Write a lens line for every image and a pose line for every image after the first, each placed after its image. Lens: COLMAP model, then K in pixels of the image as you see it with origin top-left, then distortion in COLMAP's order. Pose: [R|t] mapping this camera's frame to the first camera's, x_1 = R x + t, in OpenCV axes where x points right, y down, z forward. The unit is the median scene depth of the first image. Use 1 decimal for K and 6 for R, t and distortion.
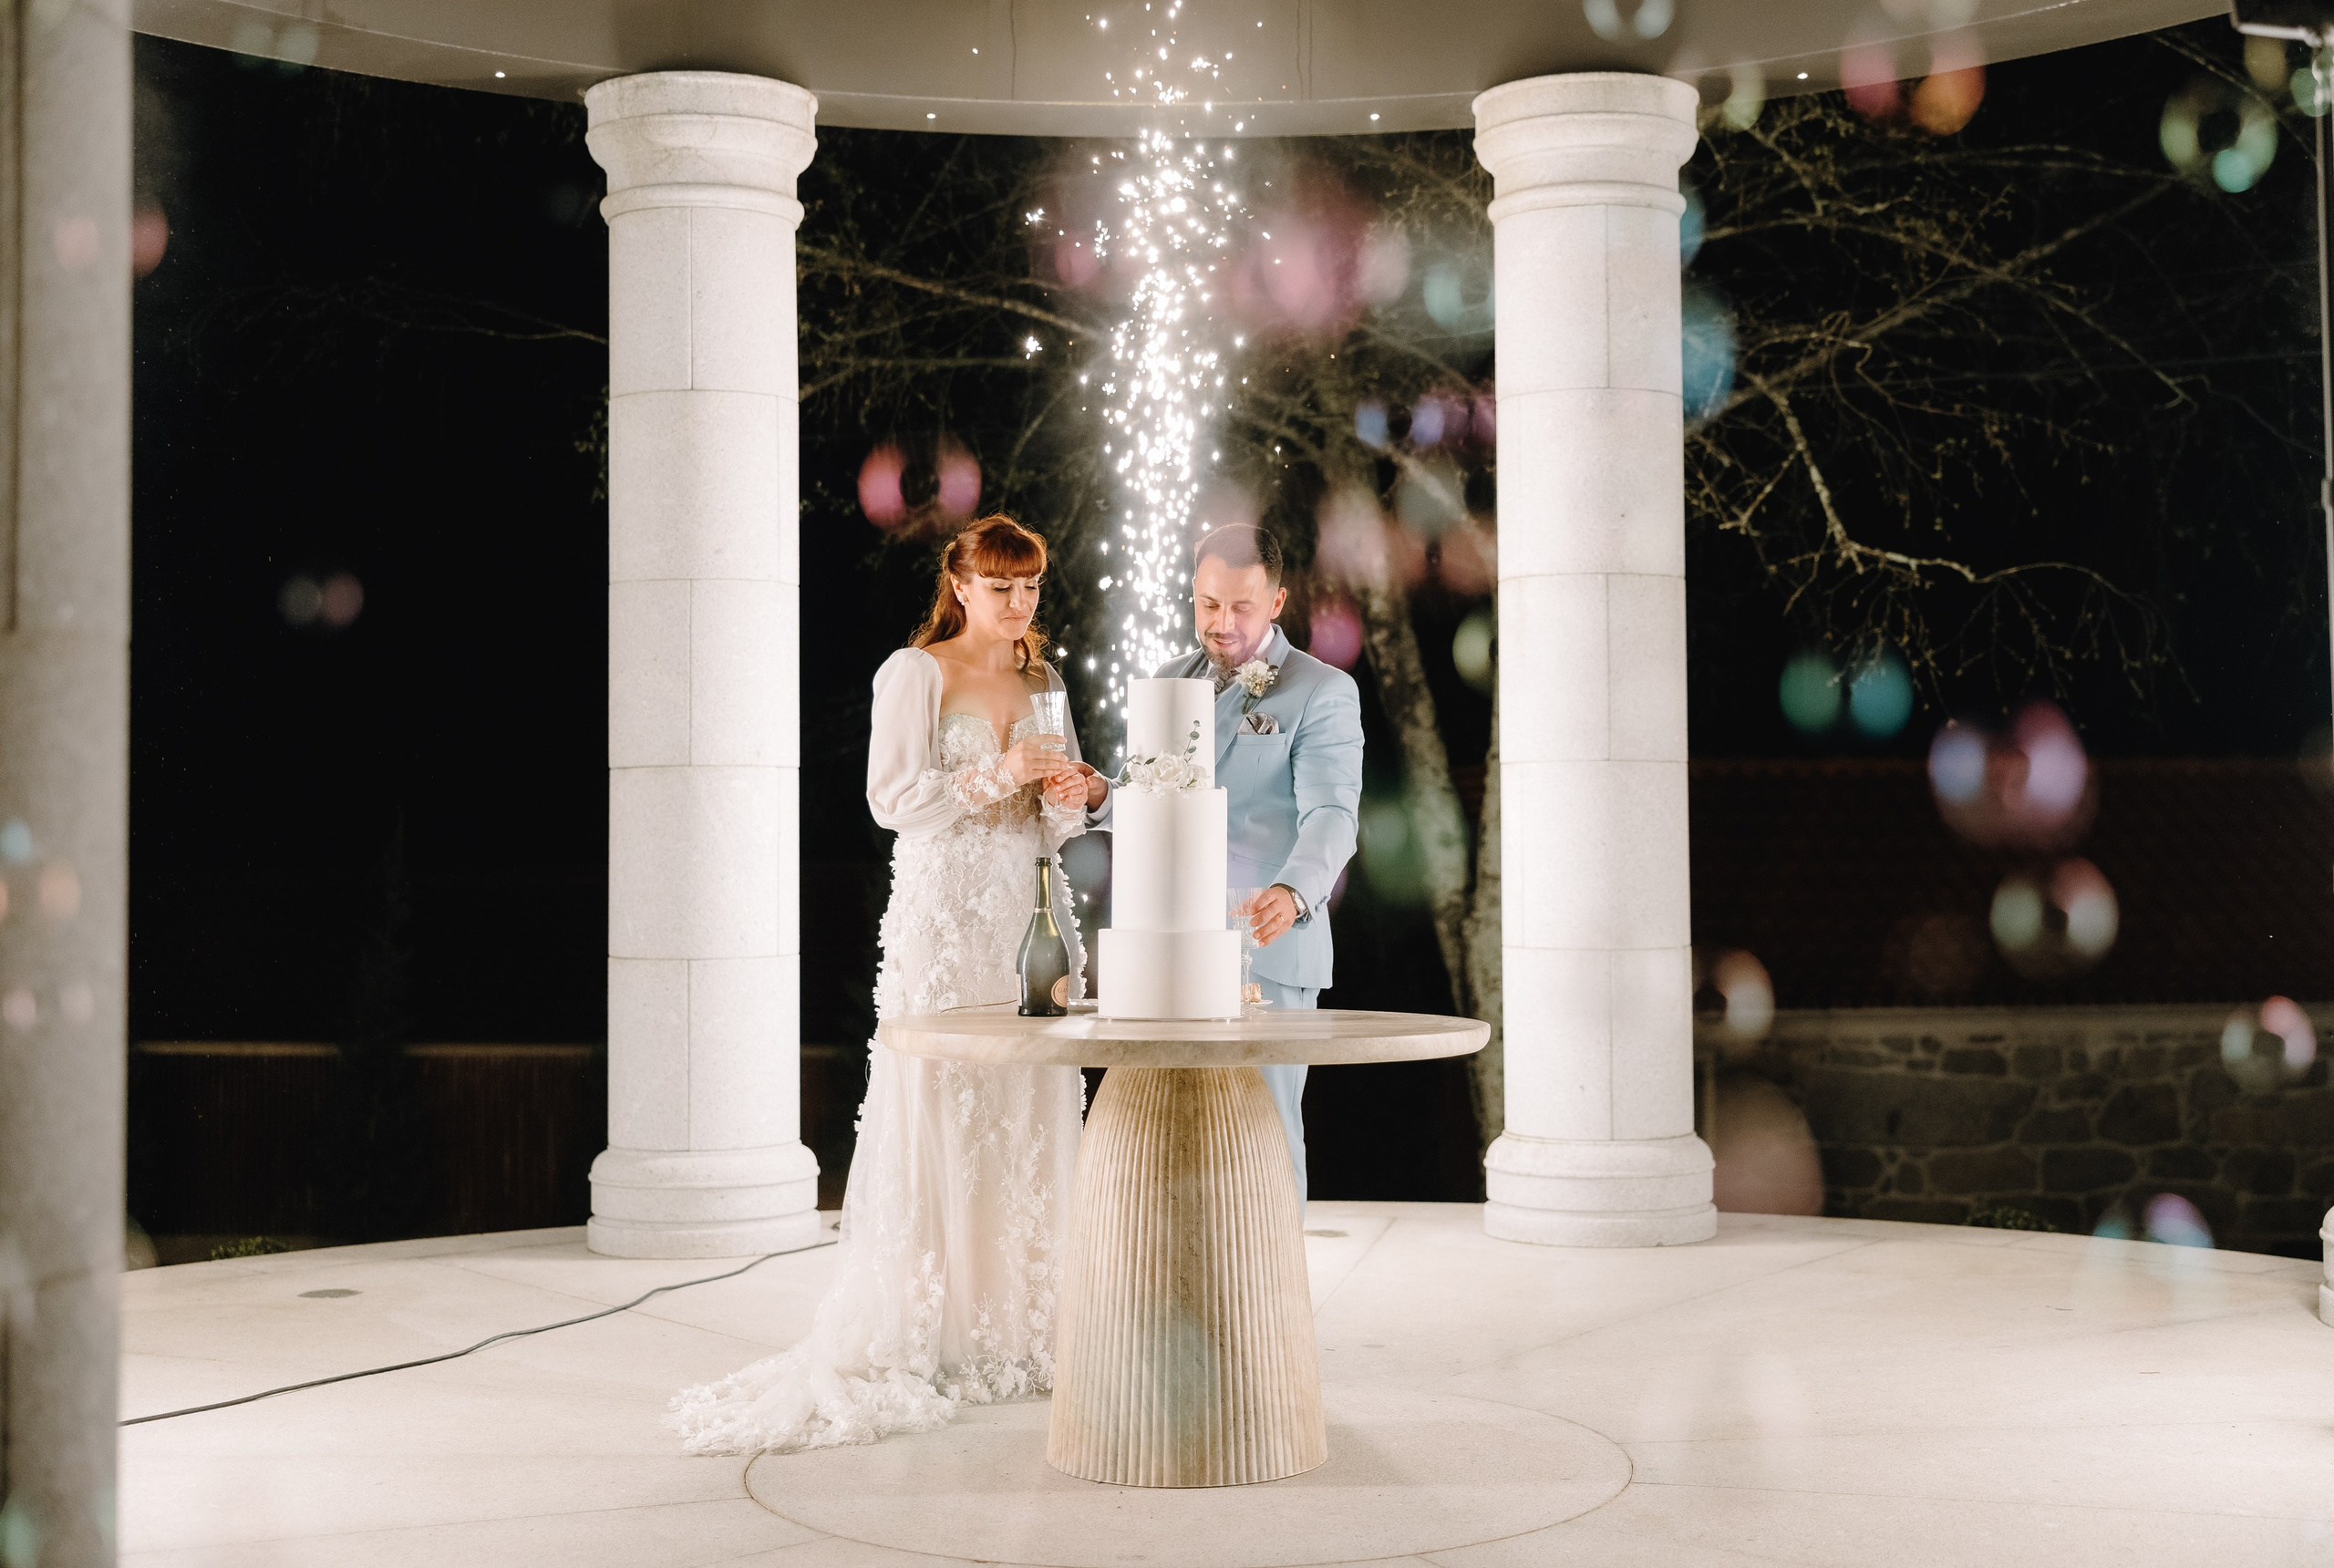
lens RADIAL K [[3002.2, 0, 1168.3], [0, 3002.2, 765.1], [0, 0, 1]] dist [0.010281, 0.000000]
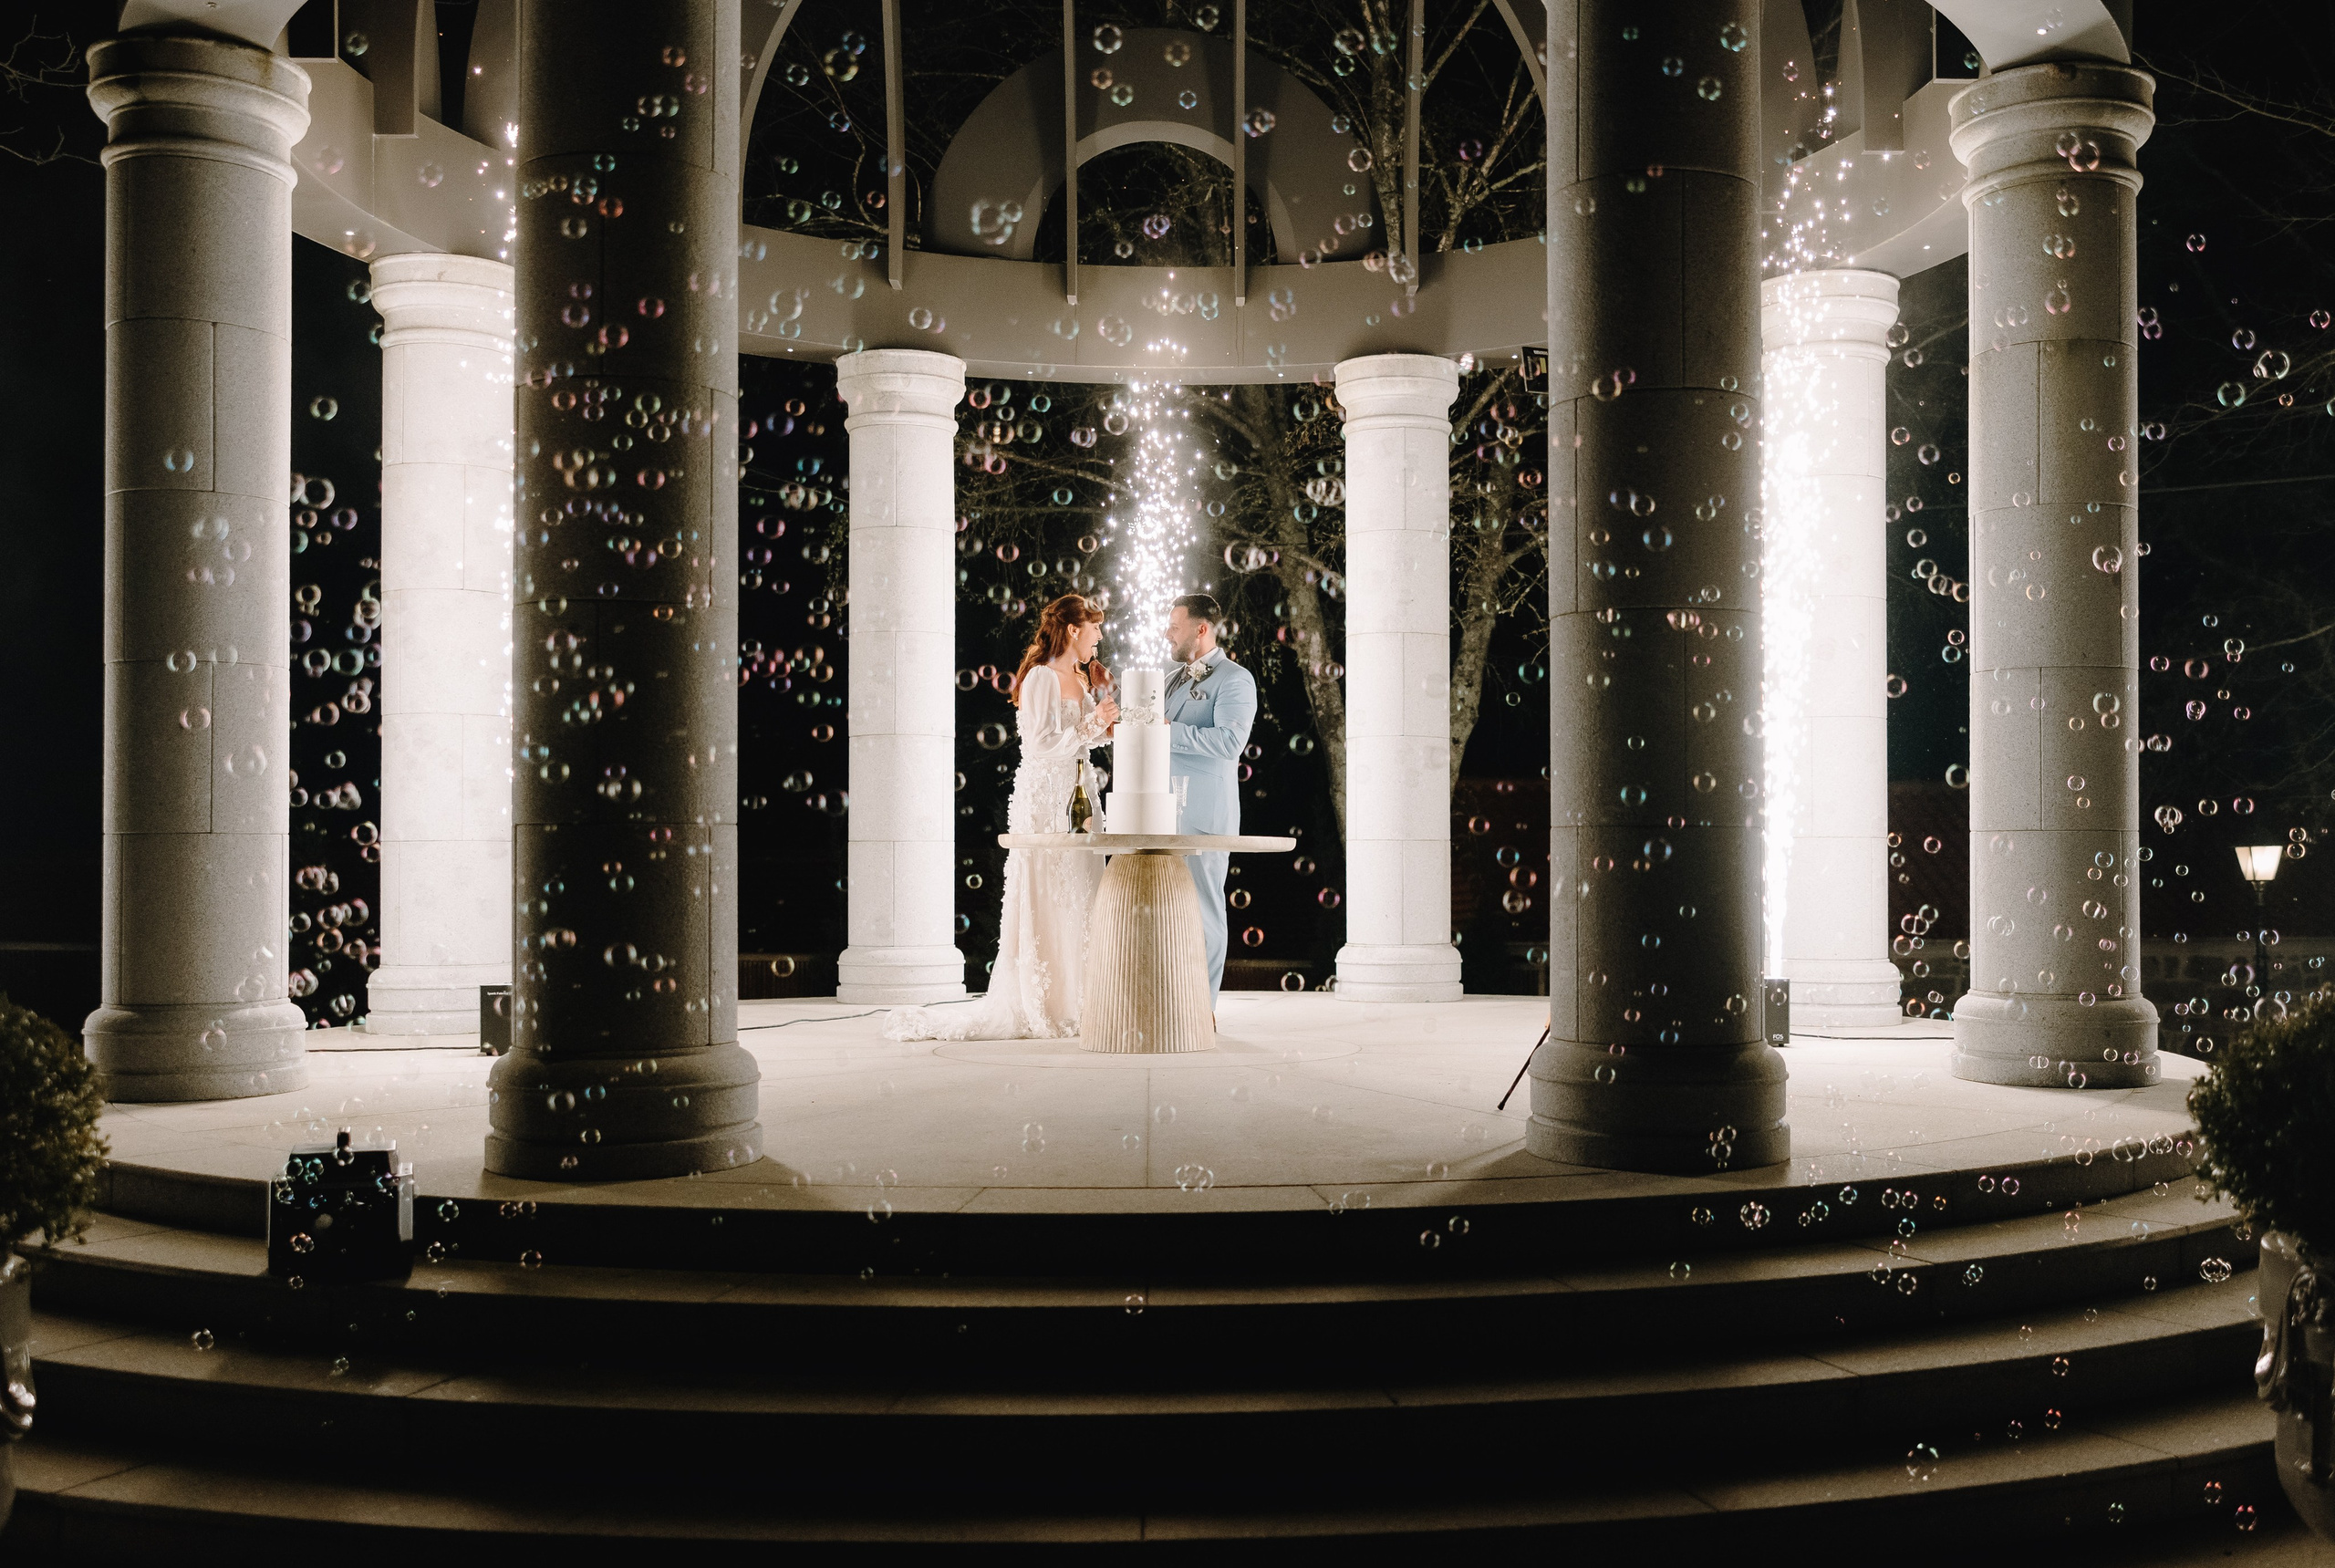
lens RADIAL K [[2252.7, 0, 1193.2], [0, 2252.7, 828.7], [0, 0, 1]] dist [0.051512, 0.009175]
pose [[0.999937, 0.006319, -0.009269, 0.028398], [-0.006237, 0.999941, 0.008856, 0.036893], [0.009324, -0.008797, 0.999918, -0.306987]]
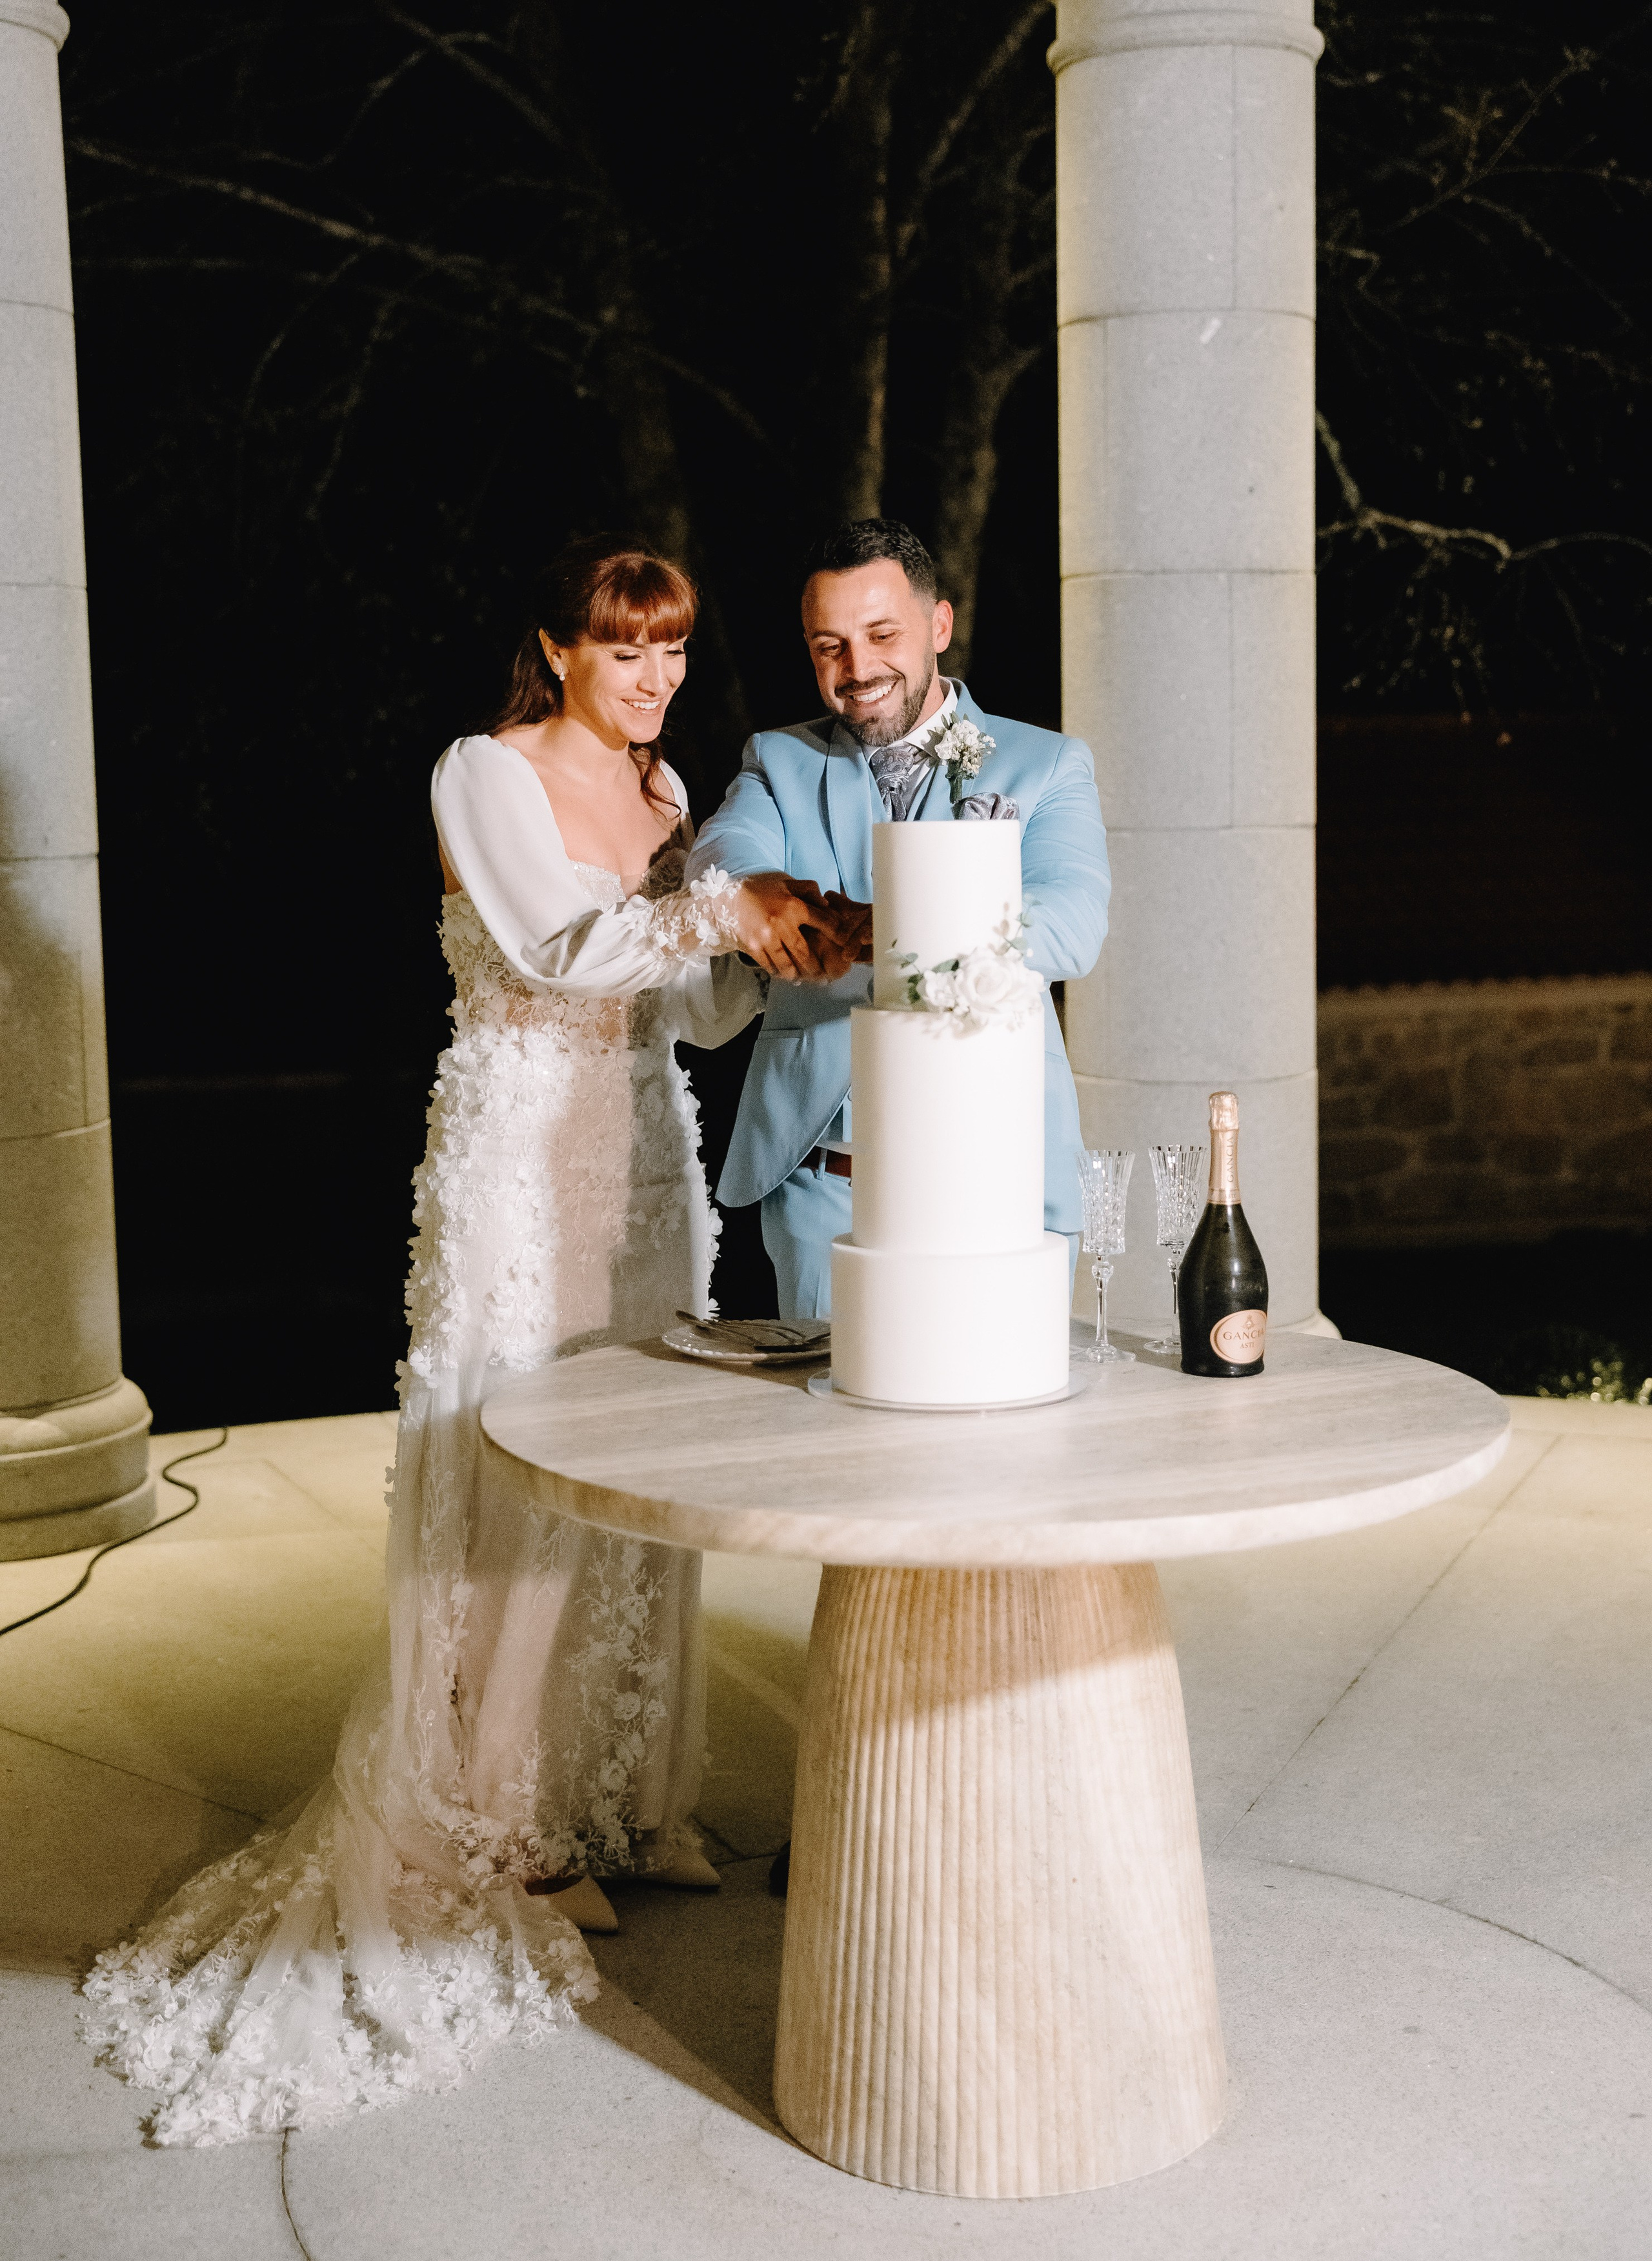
lens RADIAL K [[3017.9, 0, 795.0], [0, 3017.9, 1111.6], [0, 0, 1]] dist [0.020722, 0.000000]
pose [[0.984422, -0.034489, 0.172405, -0.077823], [0.010566, 0.990405, 0.137794, -0.031479], [-0.175503, -0.133826, 0.975341, 0.249042]]
